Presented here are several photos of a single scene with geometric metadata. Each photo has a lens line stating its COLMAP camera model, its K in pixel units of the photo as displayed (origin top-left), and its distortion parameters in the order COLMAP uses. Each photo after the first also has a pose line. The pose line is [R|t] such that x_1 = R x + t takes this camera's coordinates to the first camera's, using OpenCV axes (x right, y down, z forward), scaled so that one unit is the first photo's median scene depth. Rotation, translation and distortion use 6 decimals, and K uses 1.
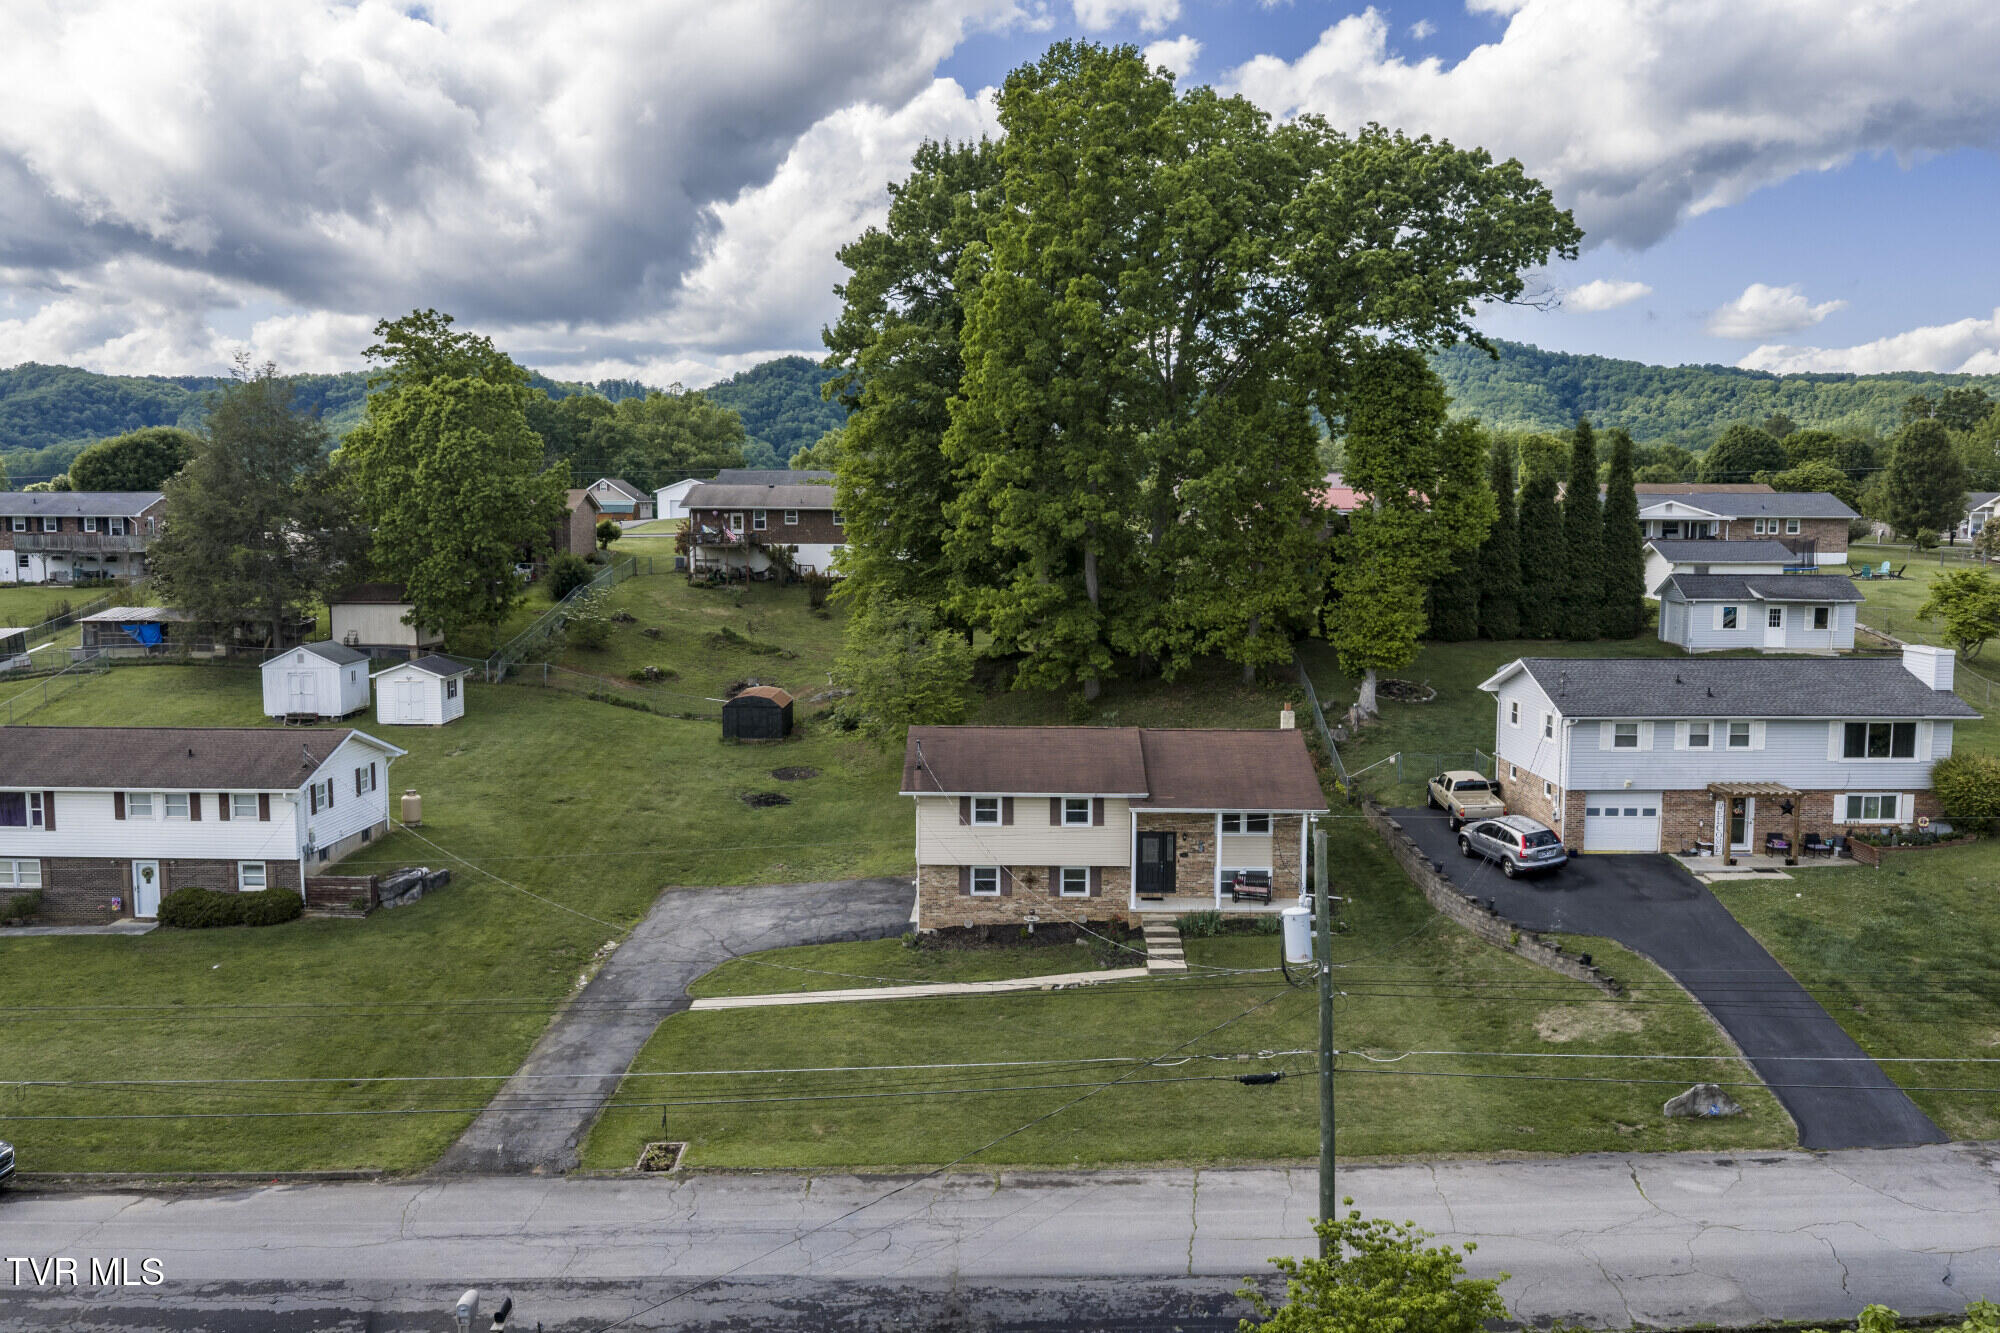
lens RADIAL K [[1651.2, 0, 1011.0], [0, 1651.2, 666.0], [0, 0, 1]] dist [0.007316, -0.003281]
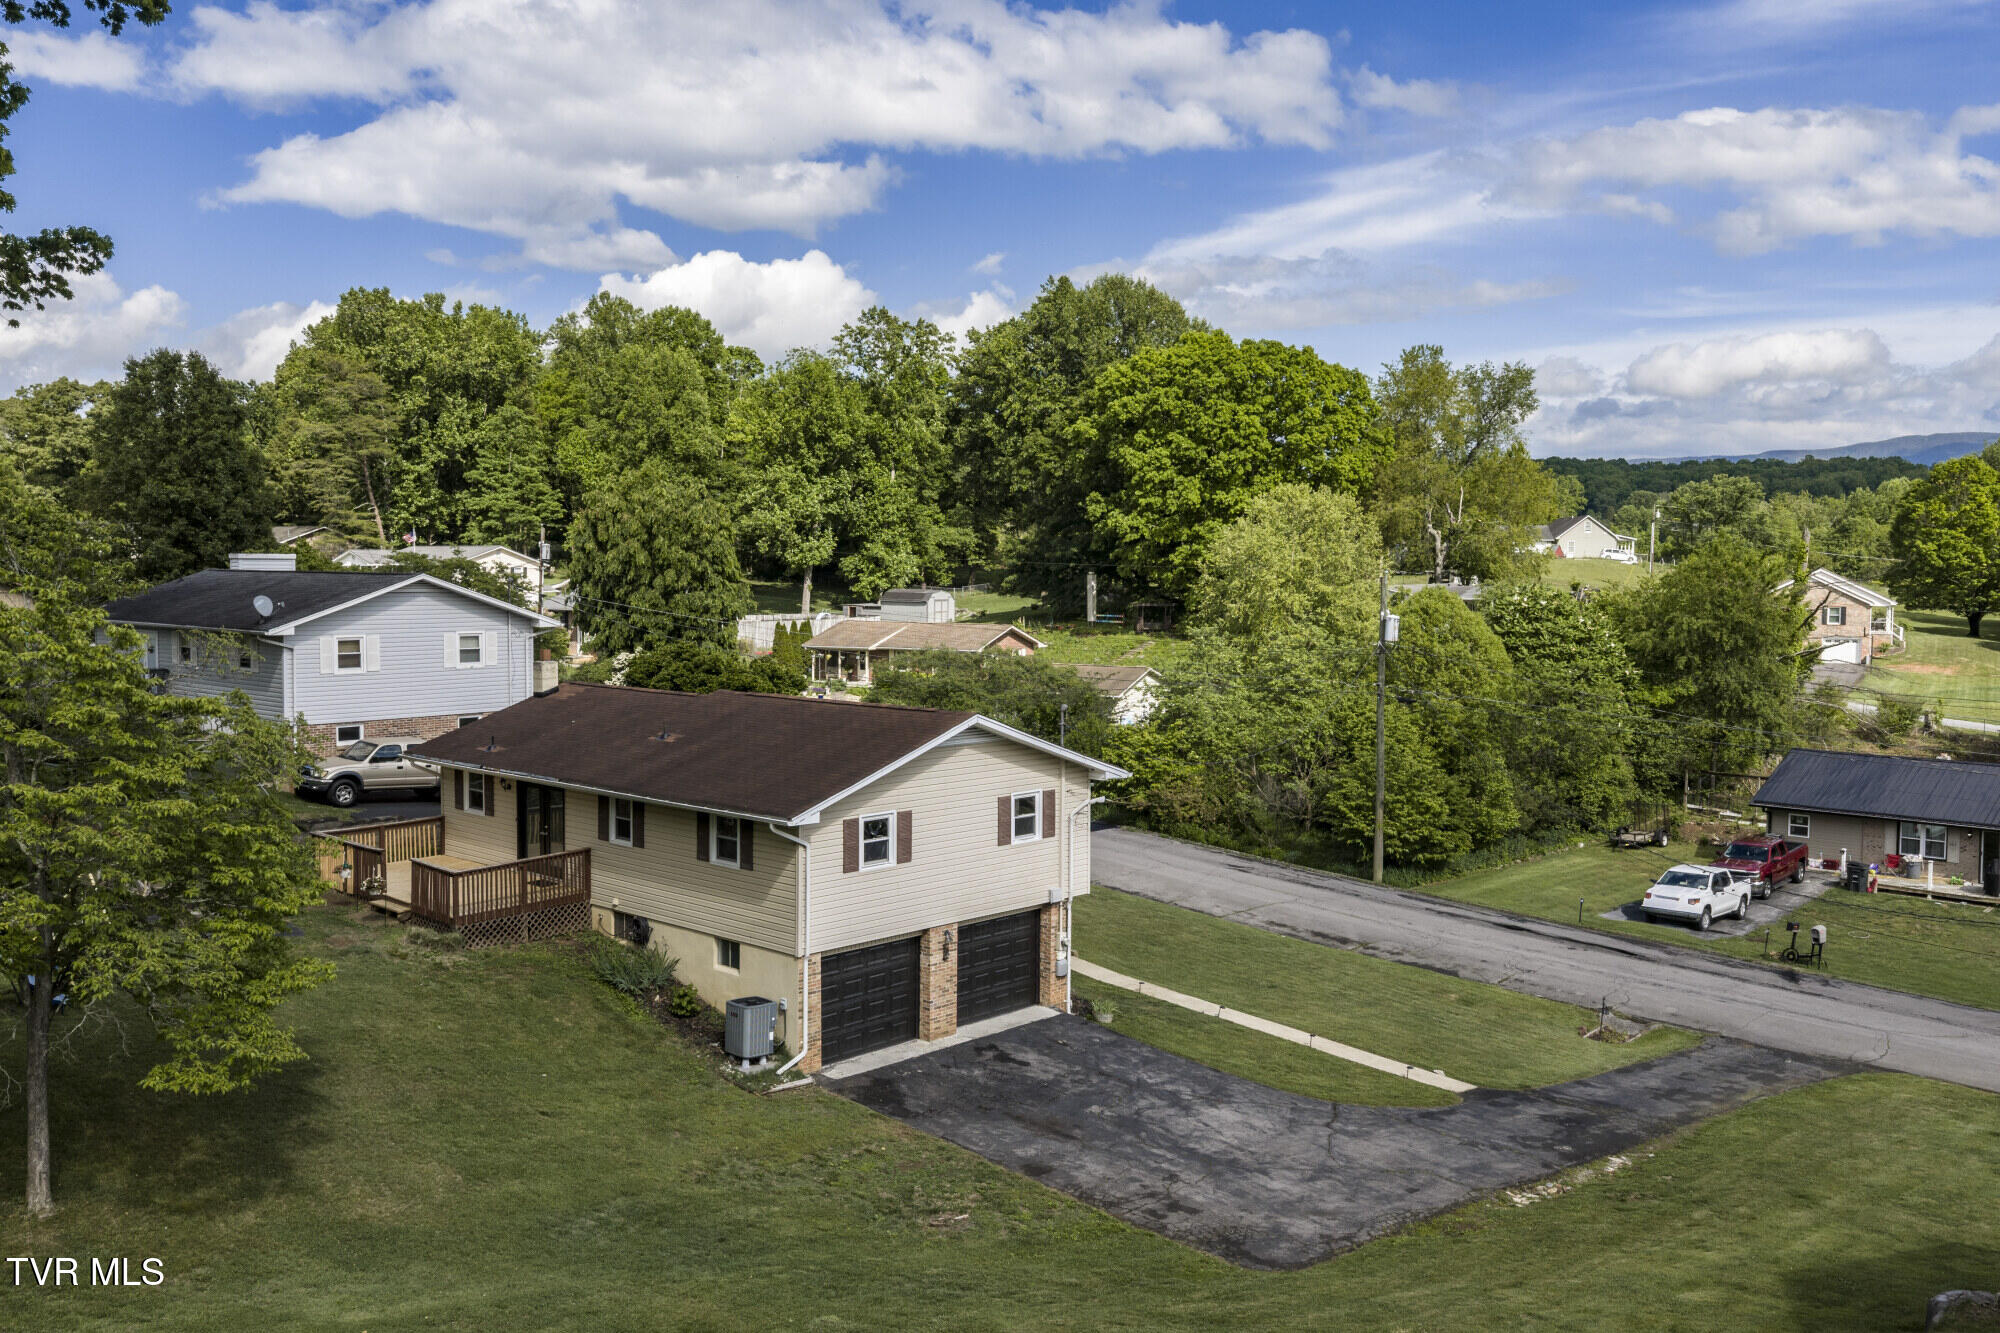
lens RADIAL K [[1651.2, 0, 1011.0], [0, 1651.2, 666.0], [0, 0, 1]] dist [0.007316, -0.003281]
pose [[-0.730146, -0.050237, 0.681441, -0.458944], [0.061633, 0.988386, 0.138904, -0.055772], [-0.680505, 0.143420, -0.718570, 1.449539]]
